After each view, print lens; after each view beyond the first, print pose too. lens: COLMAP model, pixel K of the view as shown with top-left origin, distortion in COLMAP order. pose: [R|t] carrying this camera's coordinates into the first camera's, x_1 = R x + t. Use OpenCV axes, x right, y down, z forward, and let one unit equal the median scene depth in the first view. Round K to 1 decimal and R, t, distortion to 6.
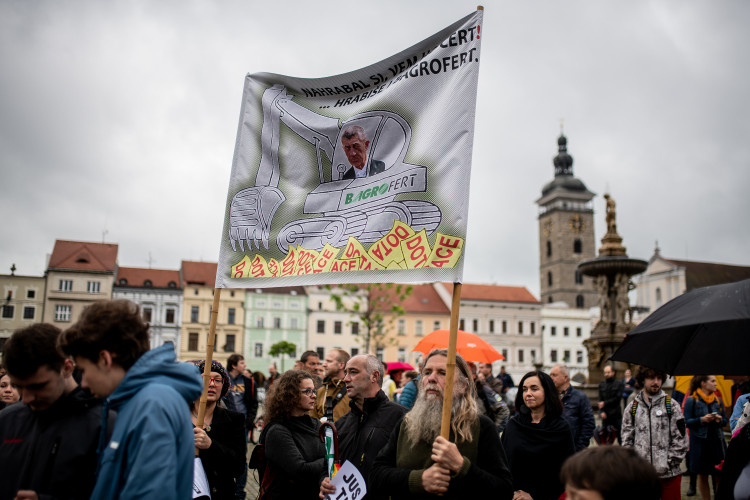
lens RADIAL K [[715.1, 0, 377.4], [0, 715.1, 243.9], [0, 0, 1]] dist [-0.047476, 0.065429]
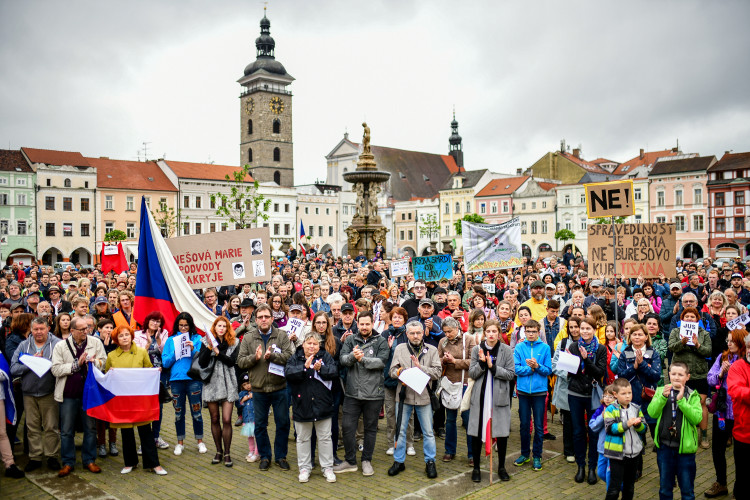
lens RADIAL K [[715.1, 0, 377.4], [0, 715.1, 243.9], [0, 0, 1]] dist [-0.047476, 0.065429]
pose [[0.899951, -0.021736, 0.435449, -0.100562], [-0.060101, 0.983037, 0.173281, -0.030805], [-0.431829, -0.182115, 0.883379, -0.106641]]
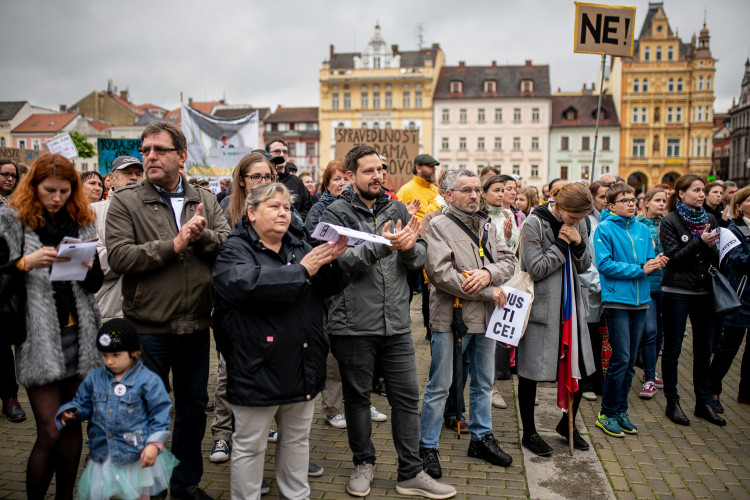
lens RADIAL K [[715.1, 0, 377.4], [0, 715.1, 243.9], [0, 0, 1]] dist [-0.047476, 0.065429]
pose [[0.469635, -0.064408, 0.880508, -0.096897], [-0.173481, 0.971159, 0.163569, -0.012961], [-0.865649, -0.229569, 0.444917, -0.056275]]
